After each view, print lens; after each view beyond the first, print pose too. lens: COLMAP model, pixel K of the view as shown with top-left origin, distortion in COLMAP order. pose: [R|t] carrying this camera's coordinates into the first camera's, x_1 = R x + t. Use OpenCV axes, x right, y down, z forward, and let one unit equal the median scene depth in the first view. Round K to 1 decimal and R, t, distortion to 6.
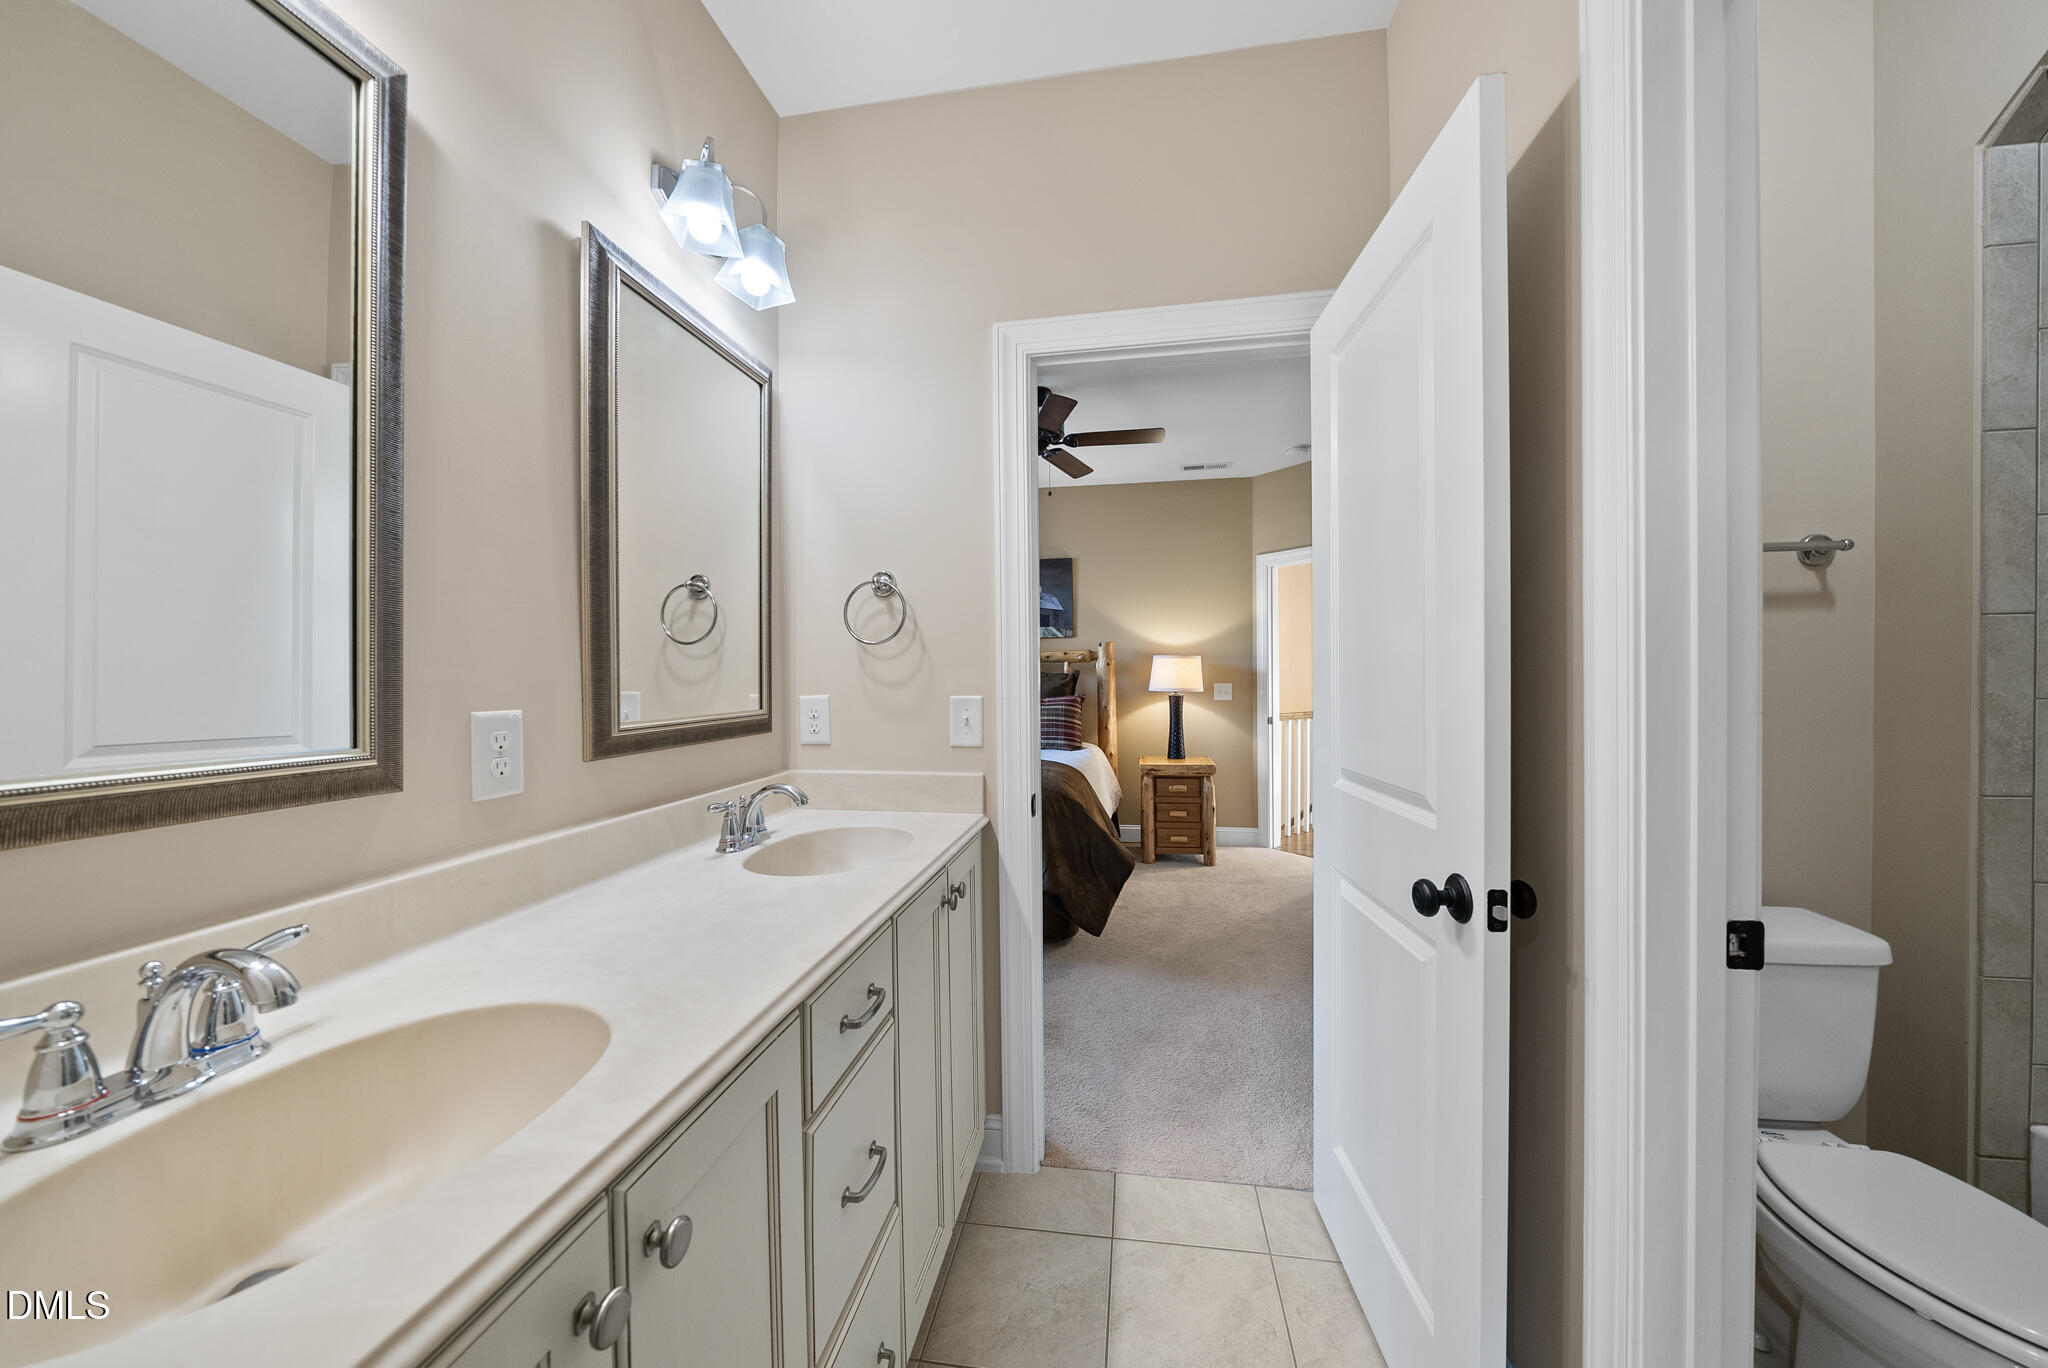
lens RADIAL K [[707.3, 0, 1025.4], [0, 707.3, 680.8], [0, 0, 1]] dist [-0.008016, 0.000462]
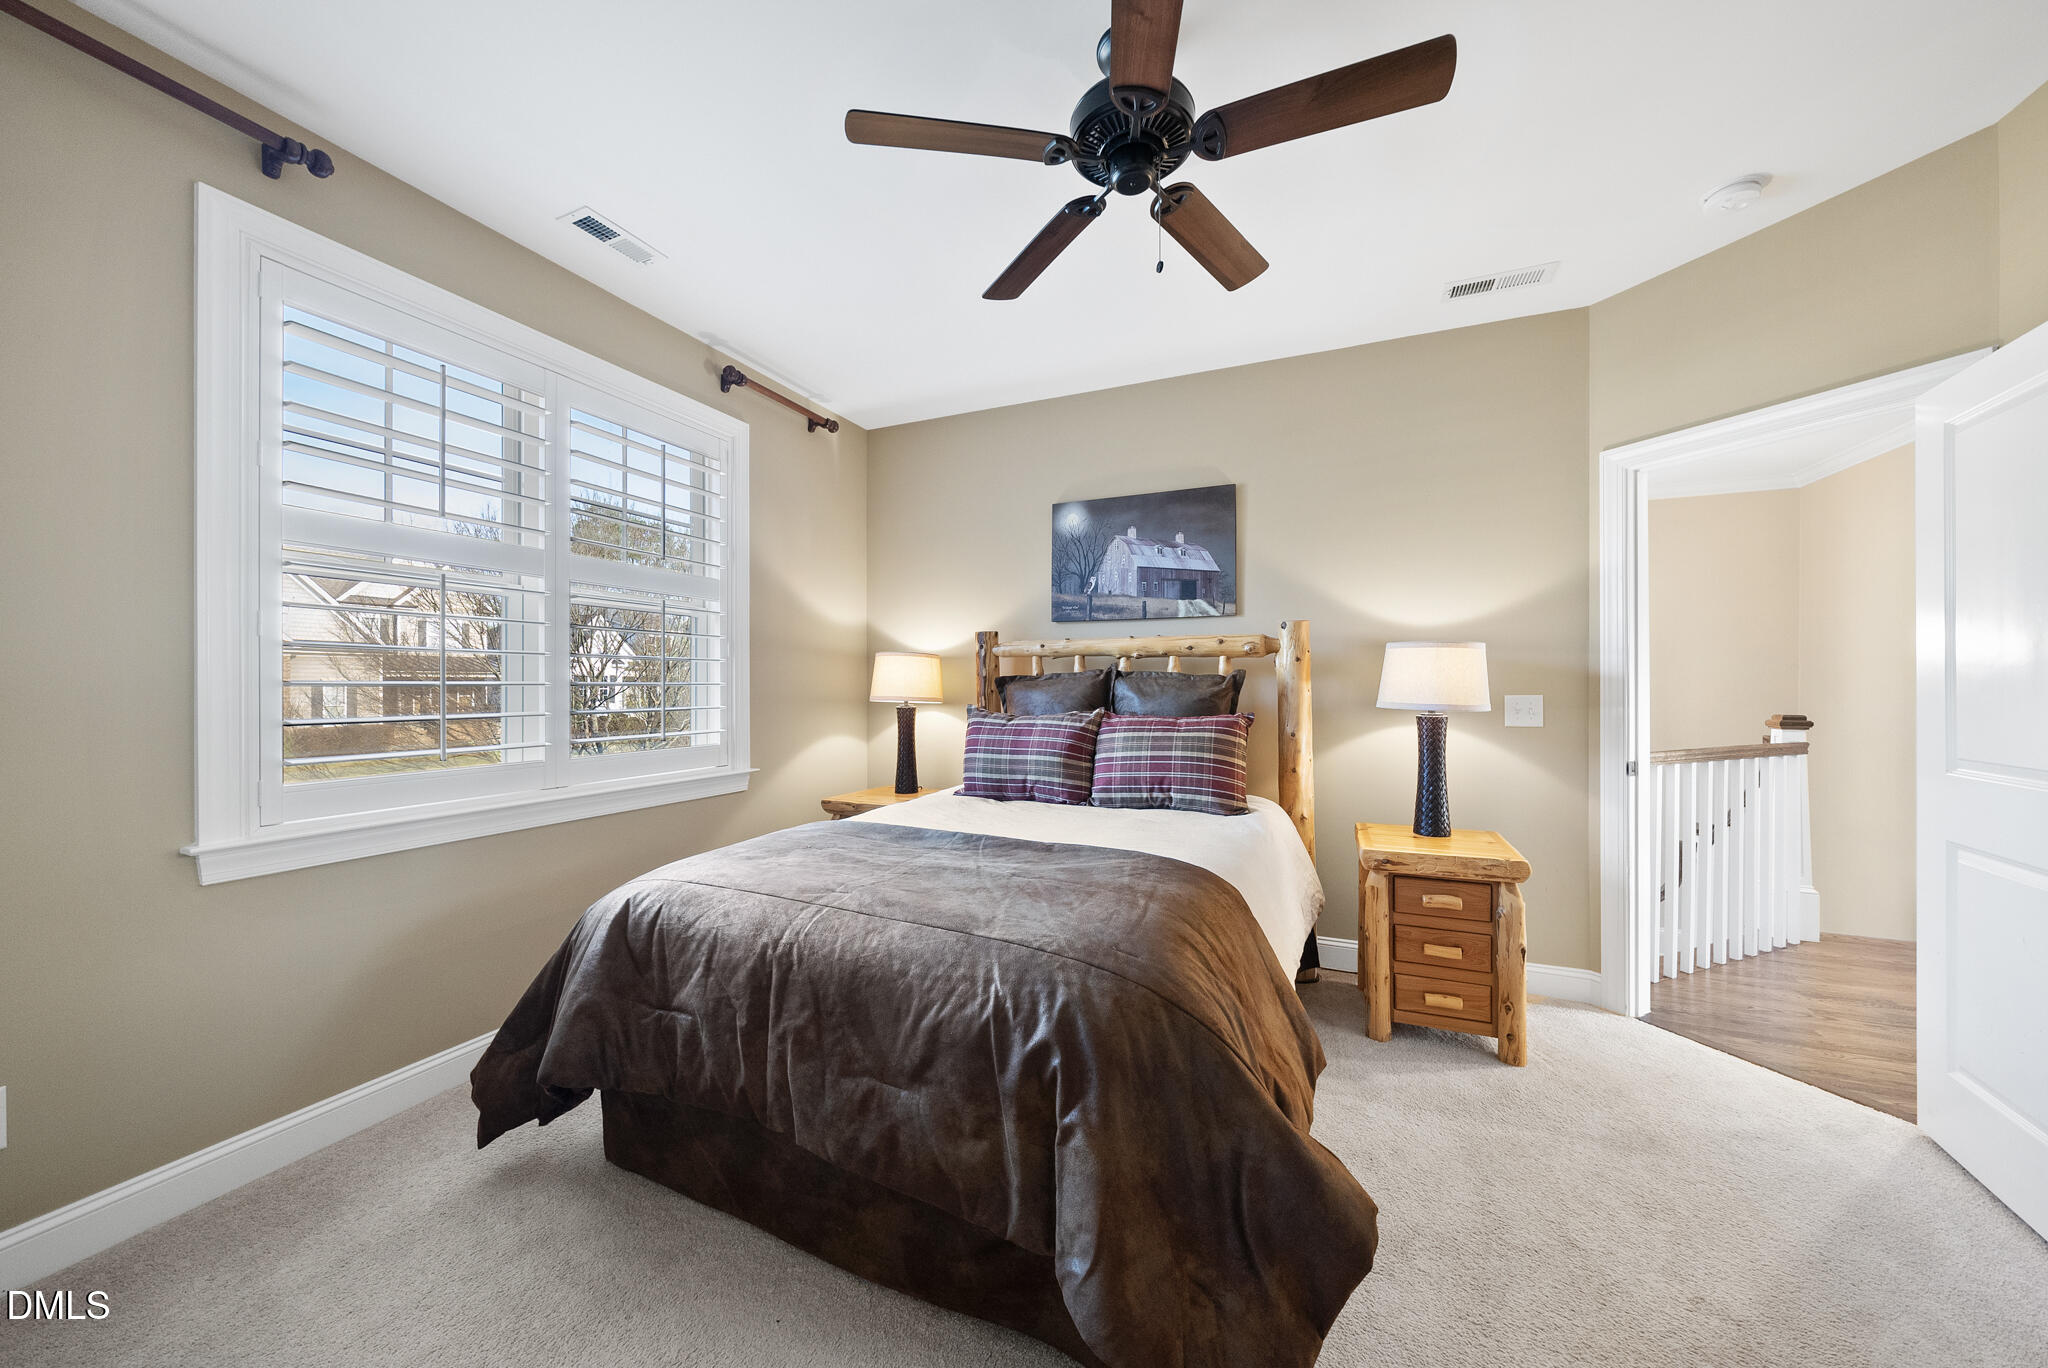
lens RADIAL K [[707.3, 0, 1020.6], [0, 707.3, 684.3], [0, 0, 1]] dist [-0.008016, 0.000462]
pose [[0.966786, 0.004985, -0.255538, 0.047439], [-0.004046, 0.999983, 0.004202, -0.005094], [0.255554, -0.003028, 0.966790, 0.402463]]
